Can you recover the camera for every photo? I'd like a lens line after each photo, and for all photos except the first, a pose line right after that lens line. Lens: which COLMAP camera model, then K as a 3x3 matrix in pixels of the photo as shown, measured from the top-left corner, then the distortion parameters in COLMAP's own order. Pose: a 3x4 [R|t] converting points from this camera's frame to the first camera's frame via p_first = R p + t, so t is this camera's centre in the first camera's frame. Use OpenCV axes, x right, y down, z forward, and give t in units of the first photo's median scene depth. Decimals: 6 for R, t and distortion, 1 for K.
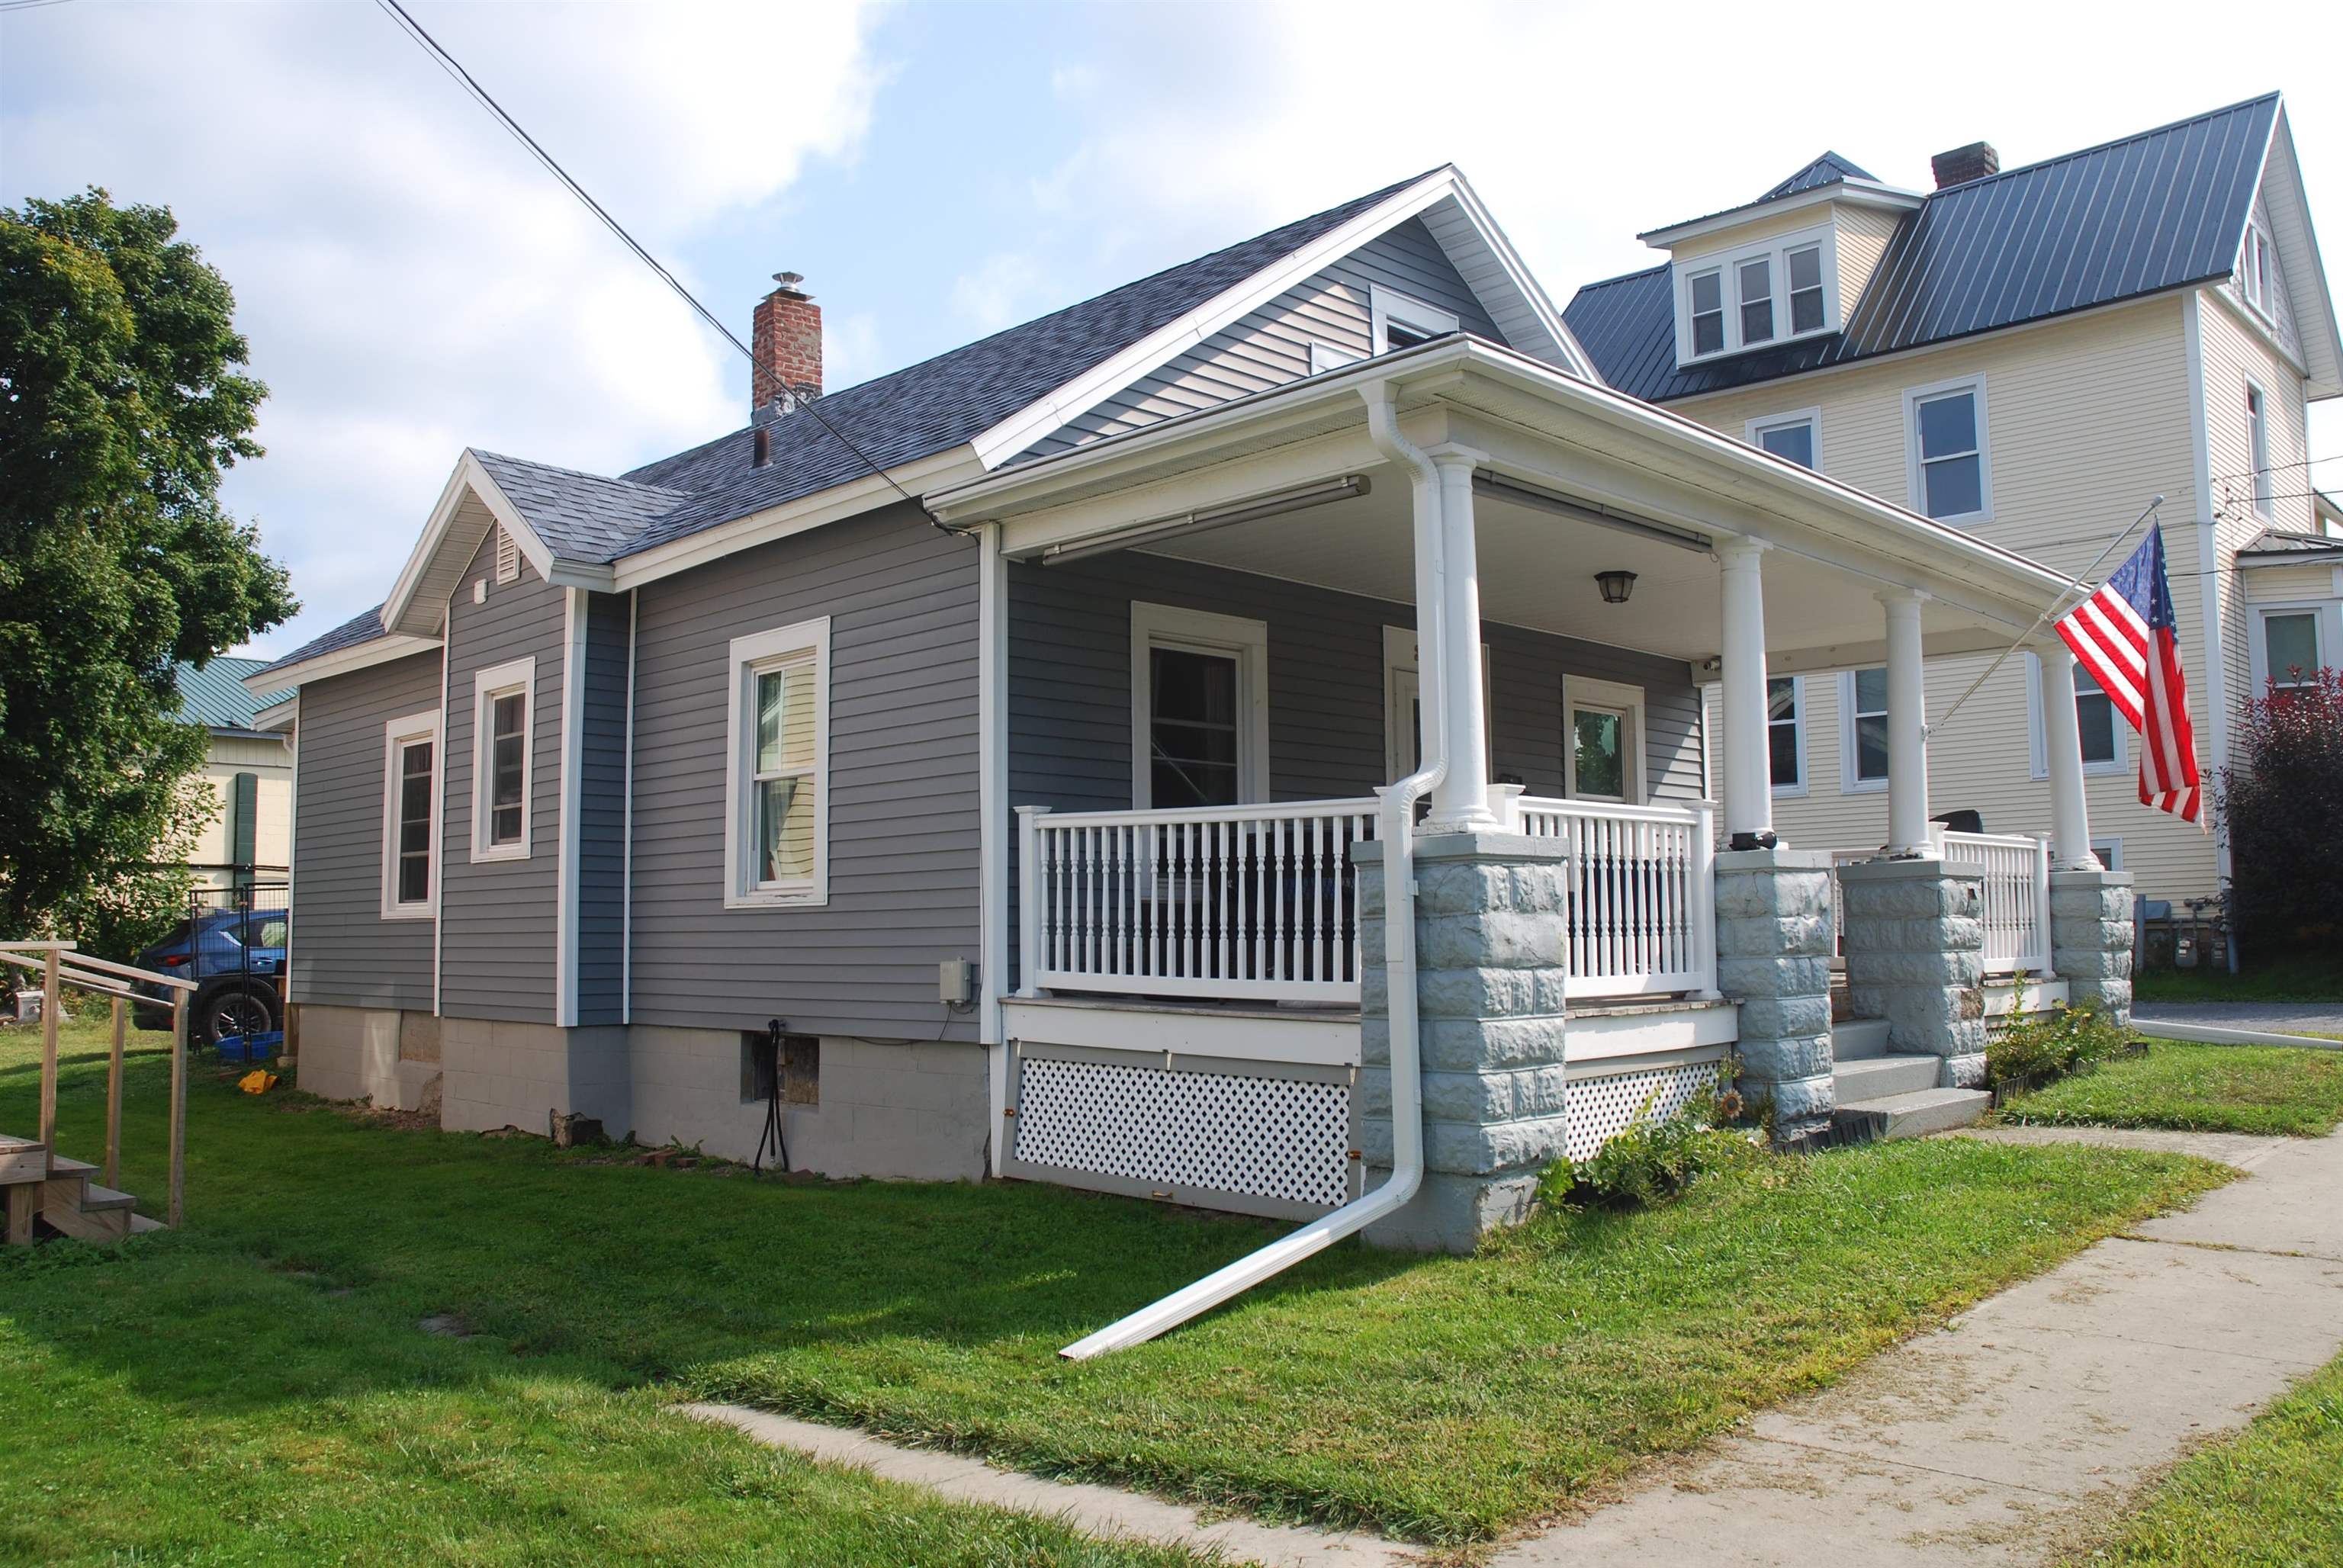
lens RADIAL K [[1825.9, 0, 1198.8], [0, 1825.9, 798.1], [0, 0, 1]] dist [-0.169875, 0.162998]
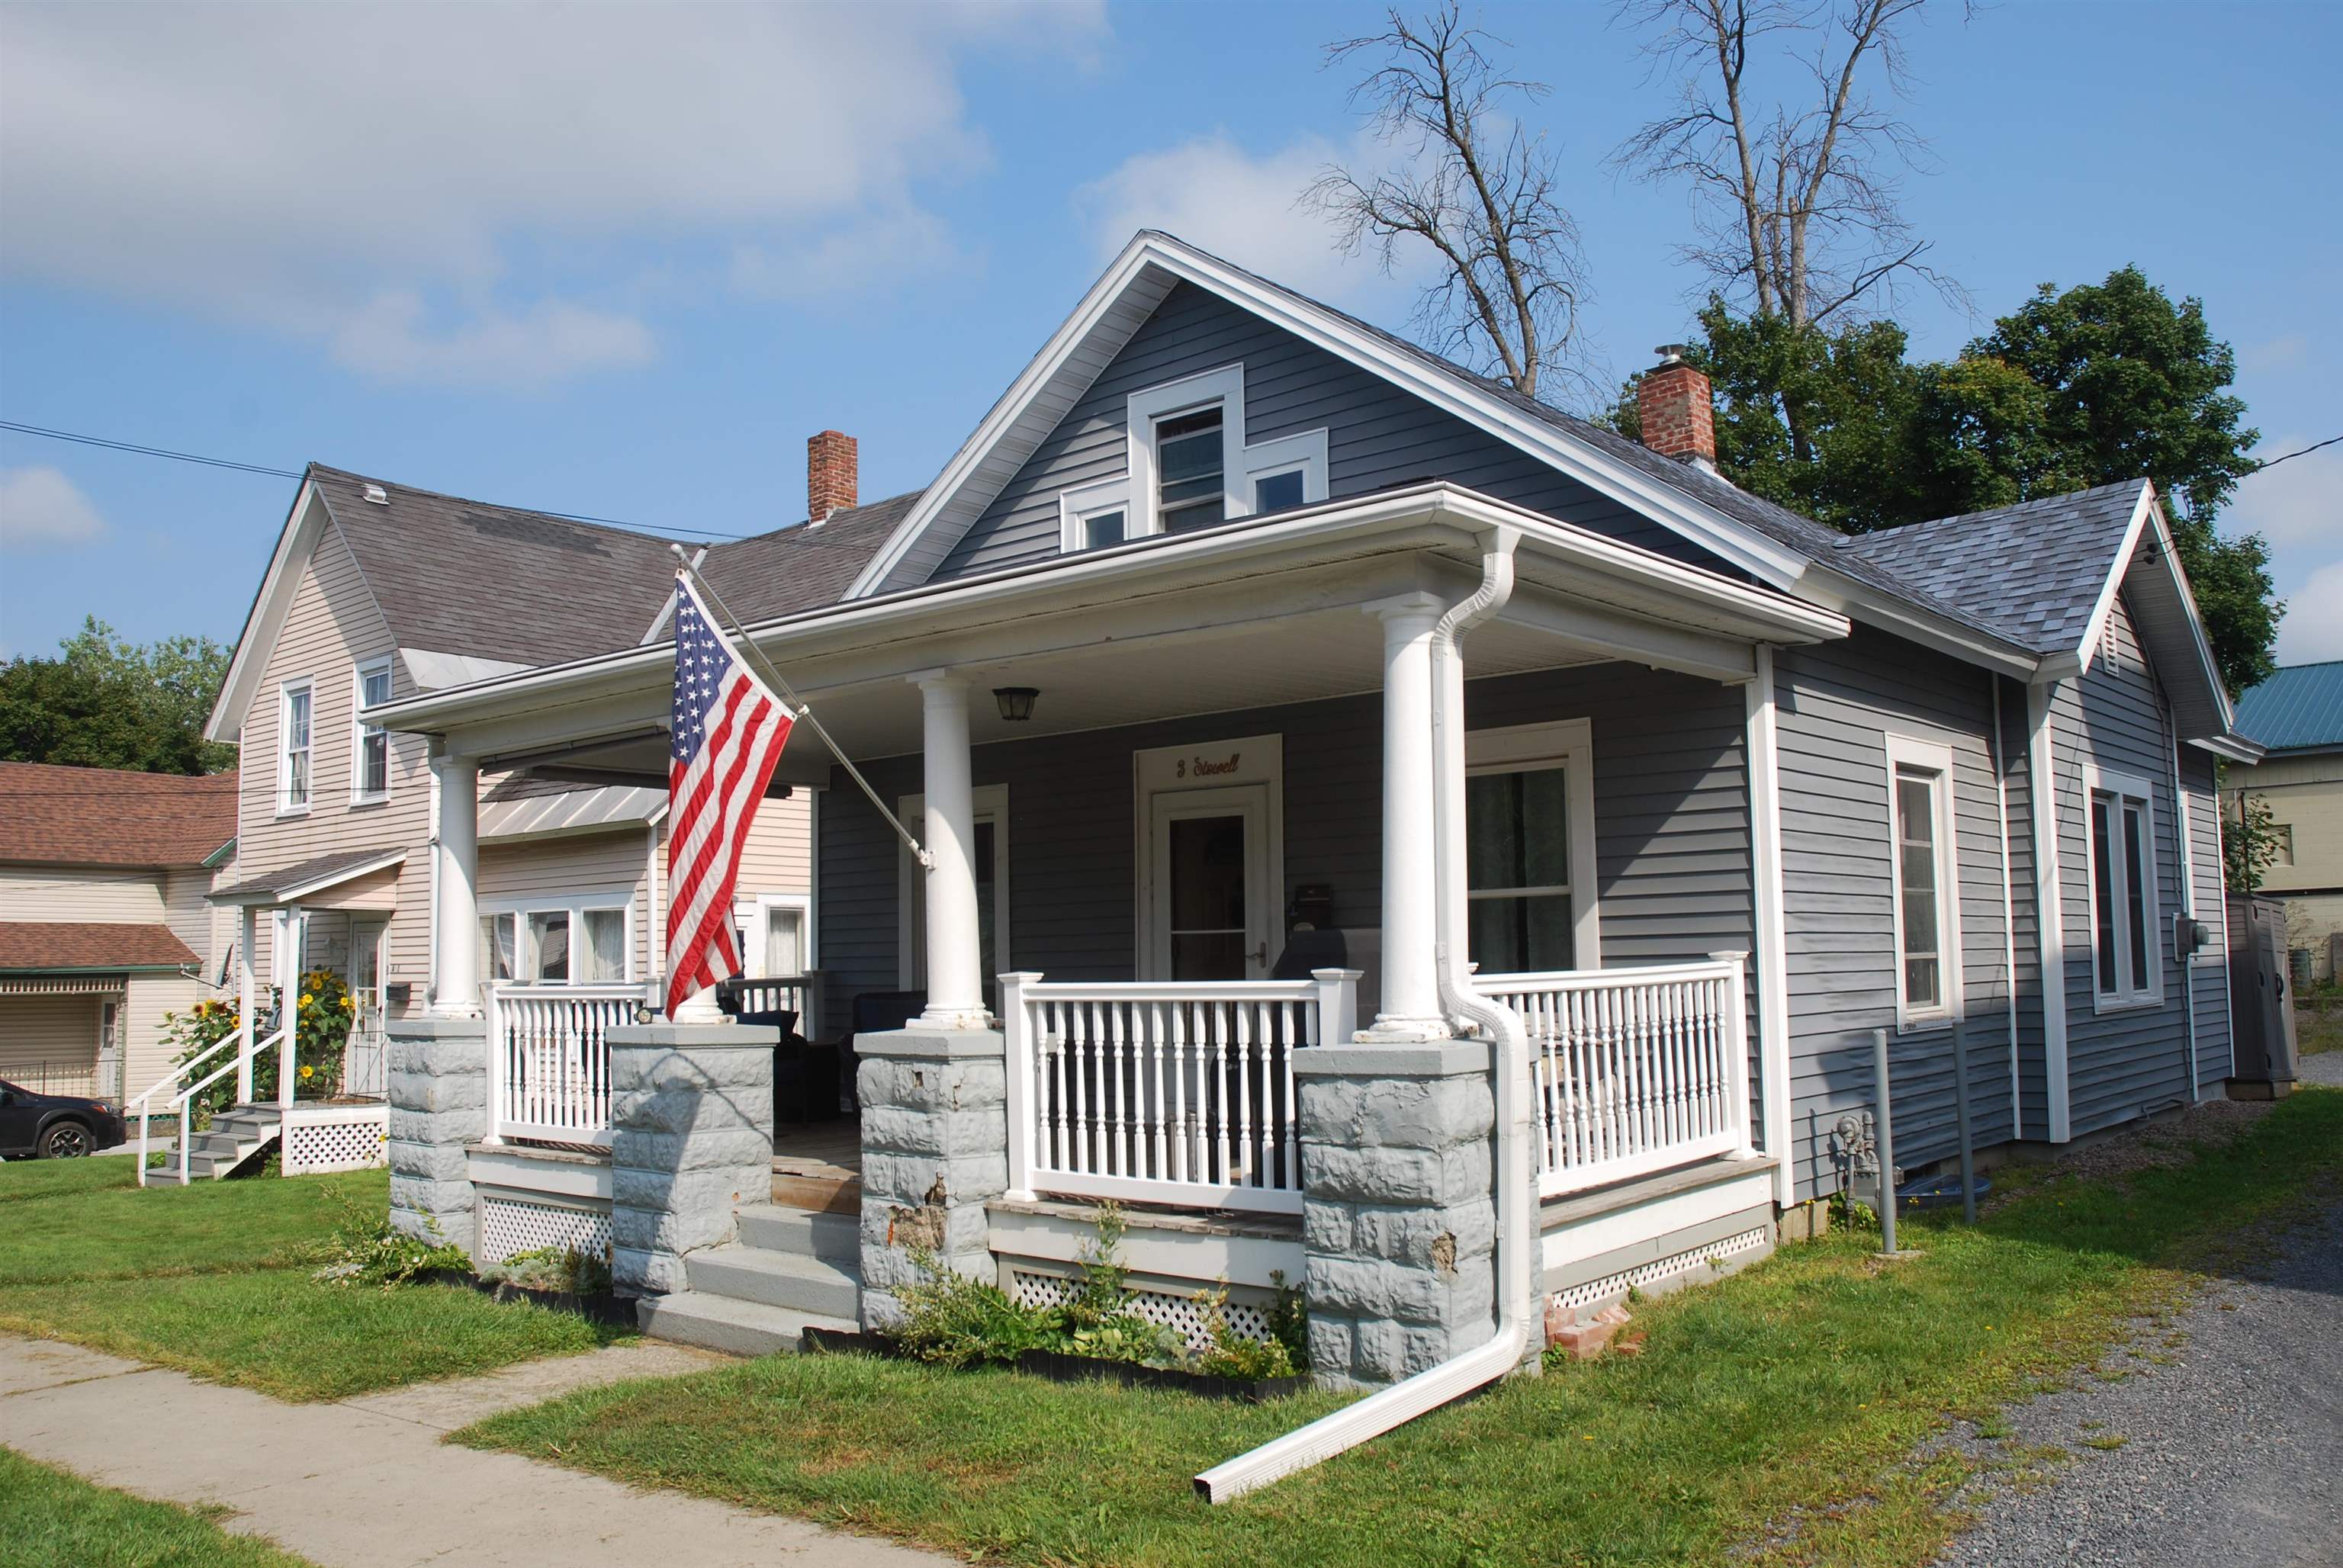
lens RADIAL K [[1855.7, 0, 1170.9], [0, 1855.7, 809.4], [0, 0, 1]] dist [-0.186707, 0.175777]
pose [[0.042546, -0.078248, -0.996026, 1.102684], [0.094823, 0.992744, -0.073939, 0.008890], [0.994585, -0.091300, 0.049657, 0.992138]]
